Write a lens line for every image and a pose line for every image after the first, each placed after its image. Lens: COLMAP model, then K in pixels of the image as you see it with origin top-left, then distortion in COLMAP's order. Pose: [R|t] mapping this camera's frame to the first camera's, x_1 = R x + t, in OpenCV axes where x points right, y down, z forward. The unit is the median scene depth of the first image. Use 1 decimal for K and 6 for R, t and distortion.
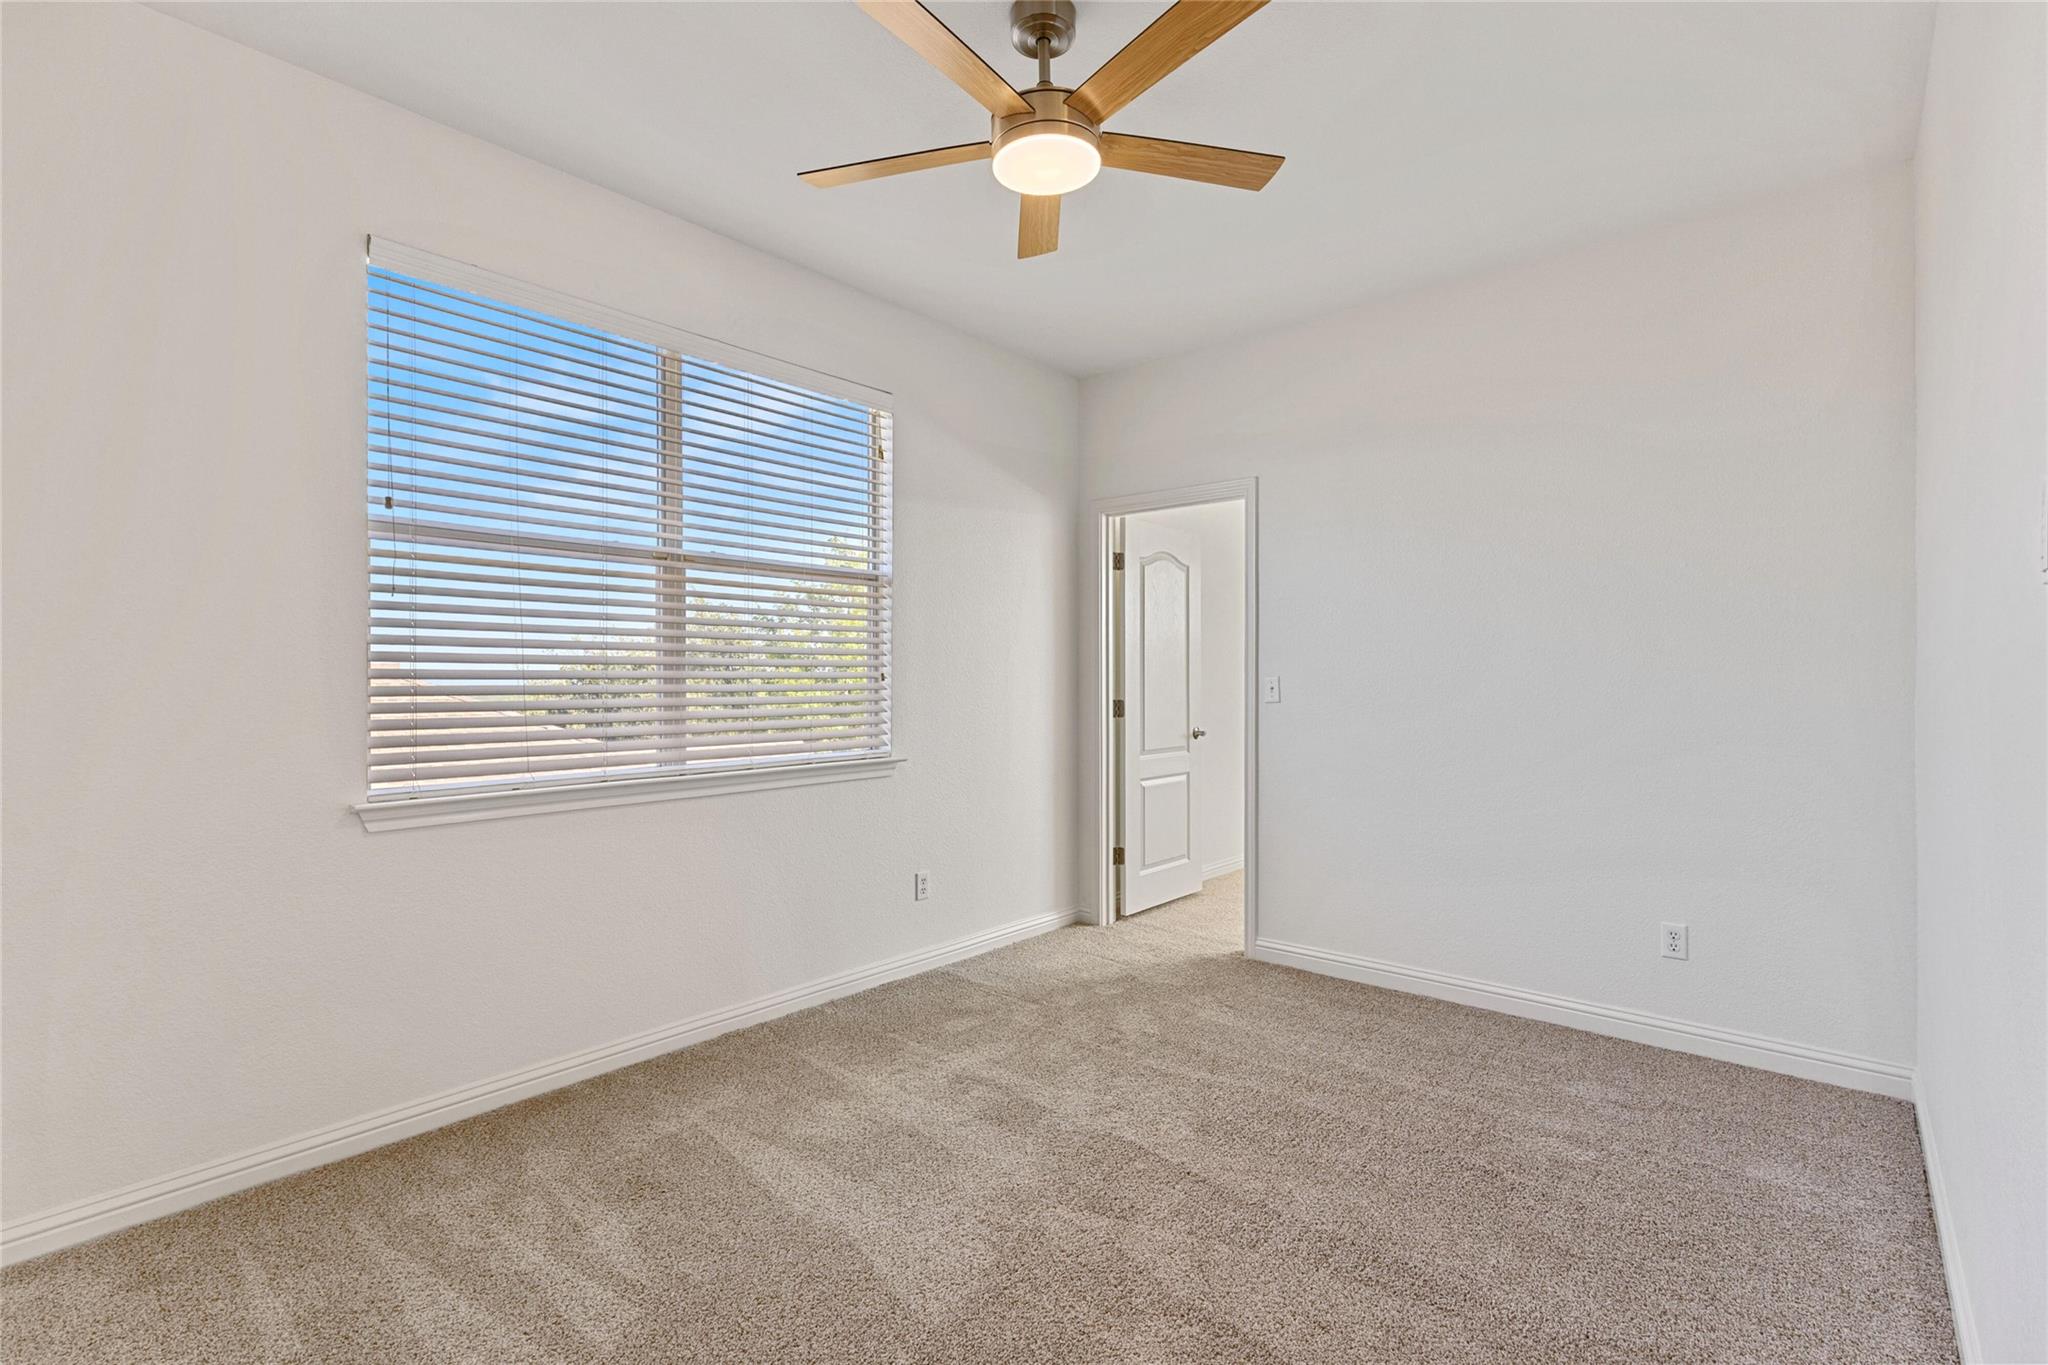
lens RADIAL K [[934.7, 0, 1023.8], [0, 934.7, 683.9], [0, 0, 1]] dist [0.003394, -0.001527]
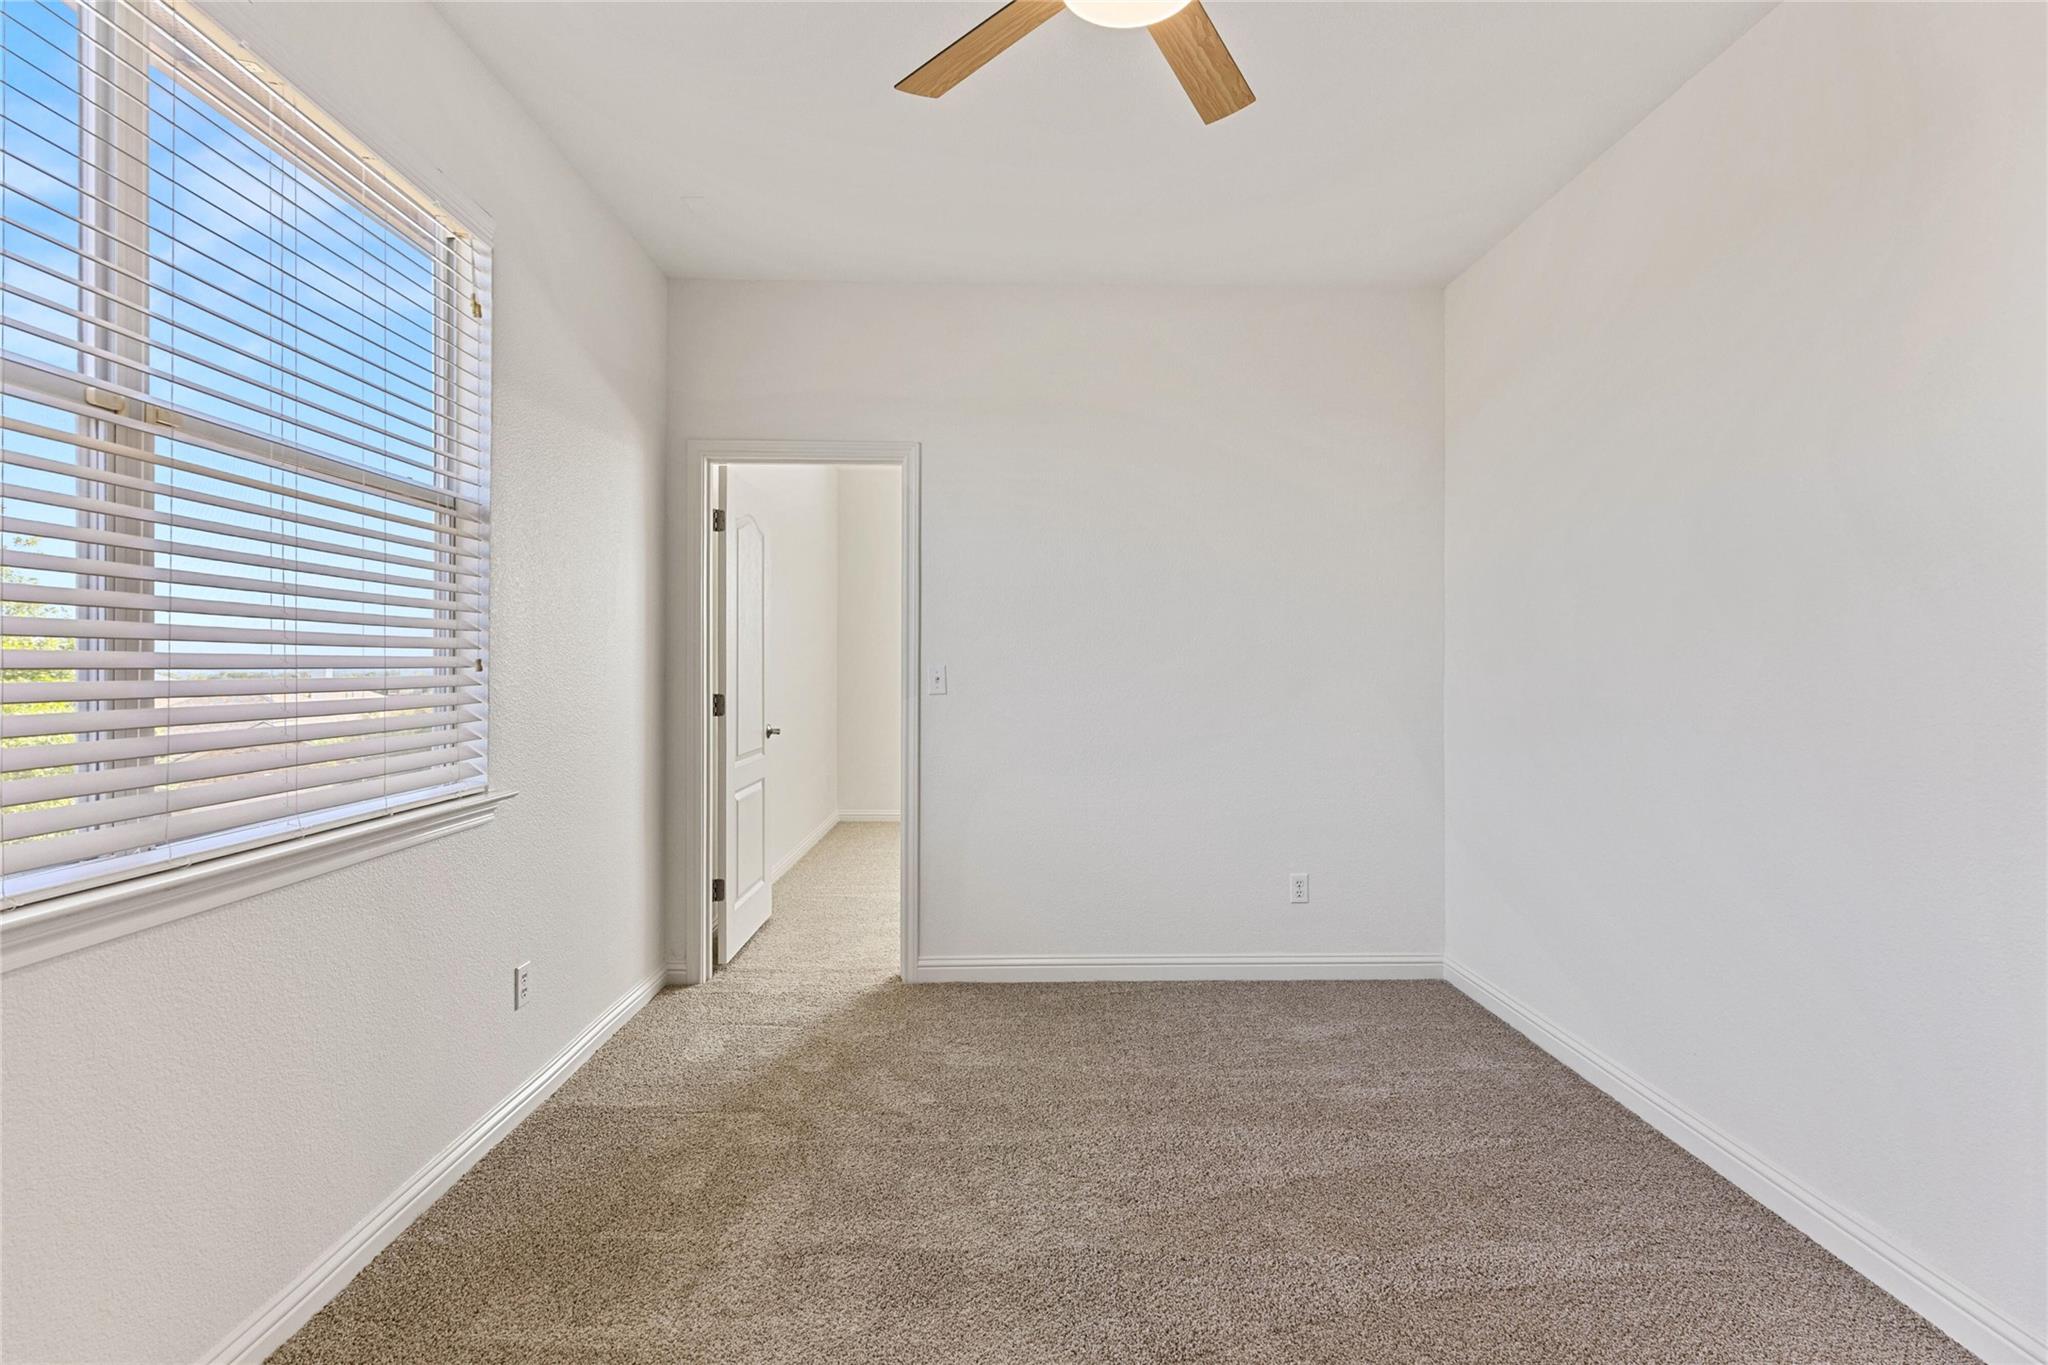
lens RADIAL K [[934.7, 0, 1023.6], [0, 934.7, 671.6], [0, 0, 1]] dist [0.003394, -0.001527]
pose [[0.737293, -0.001431, 0.675571, -0.301428], [0.002308, 0.999997, -0.000400, -0.001720], [-0.675569, 0.001854, 0.737294, 0.292232]]
